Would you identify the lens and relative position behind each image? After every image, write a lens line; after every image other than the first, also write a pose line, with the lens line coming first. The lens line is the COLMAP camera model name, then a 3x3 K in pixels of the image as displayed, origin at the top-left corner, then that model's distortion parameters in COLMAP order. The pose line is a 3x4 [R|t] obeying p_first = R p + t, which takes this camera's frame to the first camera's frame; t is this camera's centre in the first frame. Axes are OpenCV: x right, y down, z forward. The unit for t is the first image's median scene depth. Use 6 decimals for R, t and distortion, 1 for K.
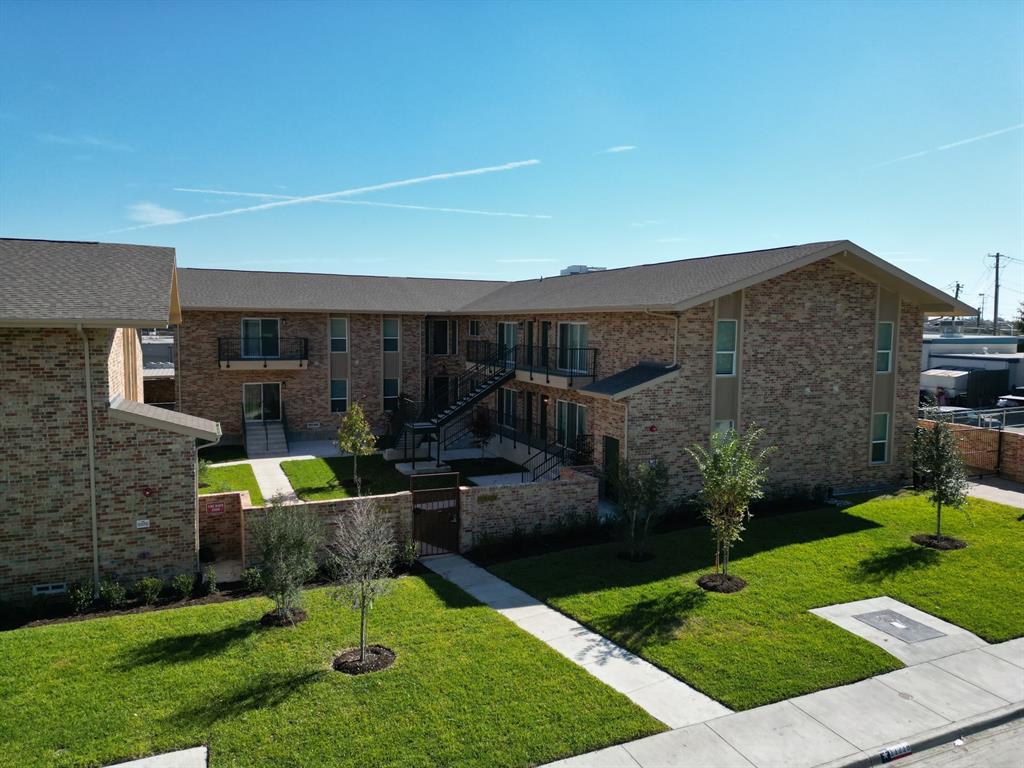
lens RADIAL K [[715.4, 0, 515.3], [0, 715.4, 381.5], [0, 0, 1]] dist [0.069067, -0.066663]
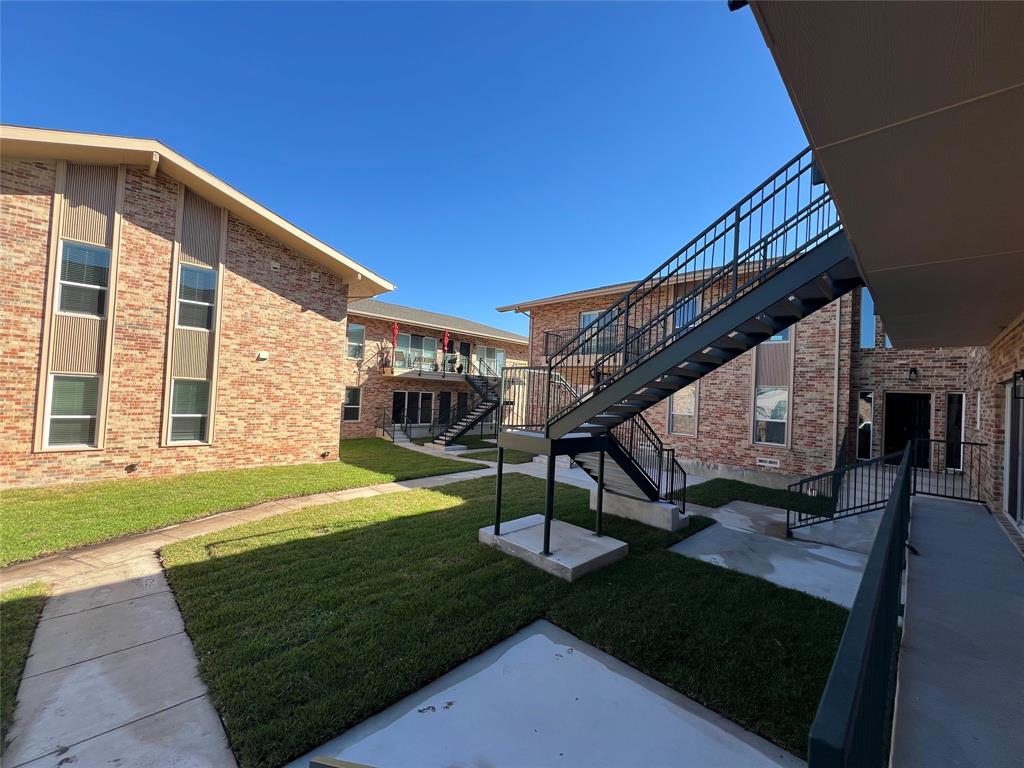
lens RADIAL K [[406.9, 0, 508.4], [0, 406.9, 383.5], [0, 0, 1]] dist [-0.000374, -0.000417]
pose [[0.363970, -0.014654, -0.931295, 0.099574], [-0.117945, 0.991102, -0.061690, 0.067003], [0.923913, 0.132295, 0.359003, 1.199041]]
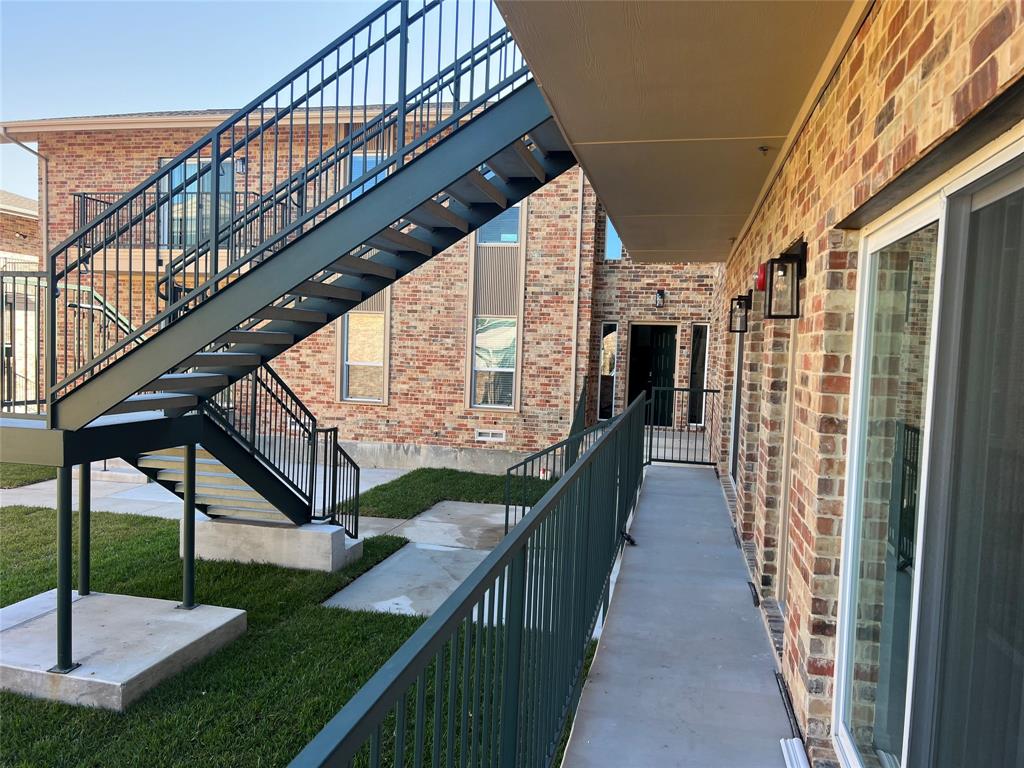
lens RADIAL K [[763.6, 0, 509.4], [0, 763.6, 388.3], [0, 0, 1]] dist [0.072256, -0.062258]
pose [[0.808377, 0.049146, -0.586610, 0.109896], [-0.070564, 0.997413, -0.013678, 0.064363], [0.584420, 0.052451, 0.809754, 1.211951]]
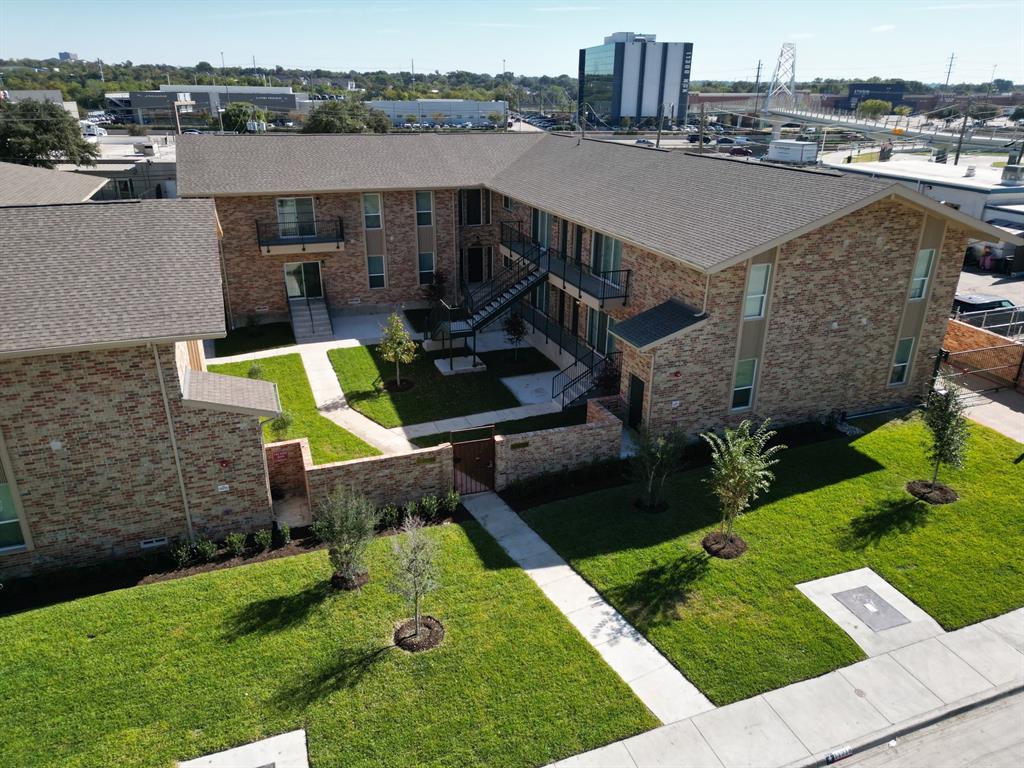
lens RADIAL K [[715.4, 0, 515.3], [0, 715.4, 381.5], [0, 0, 1]] dist [0.069067, -0.066663]
pose [[0.998832, 0.017586, -0.045000, 0.001626], [-0.003233, 0.953641, 0.300929, -0.238878], [0.048206, -0.300432, 0.952584, -0.020303]]
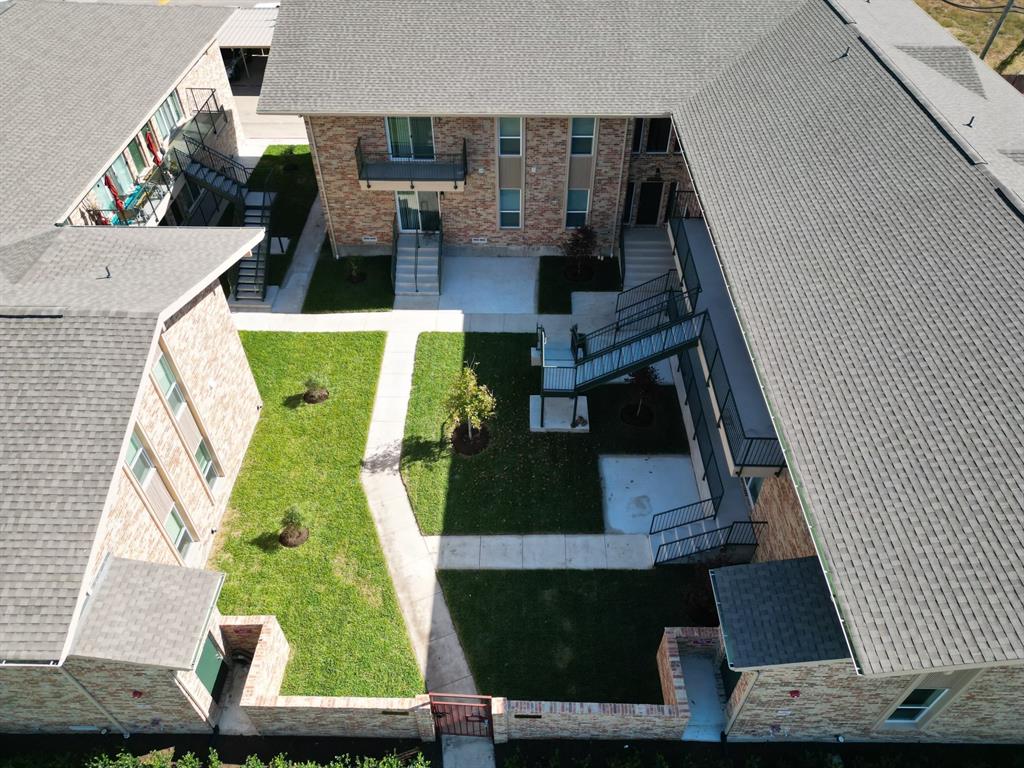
lens RADIAL K [[715.4, 0, 514.9], [0, 715.4, 380.6], [0, 0, 1]] dist [0.069067, -0.066663]
pose [[0.913599, 0.276207, -0.298407, 0.076032], [-0.024061, 0.769315, 0.638416, -0.573253], [0.405904, -0.576077, 0.709491, 0.579729]]
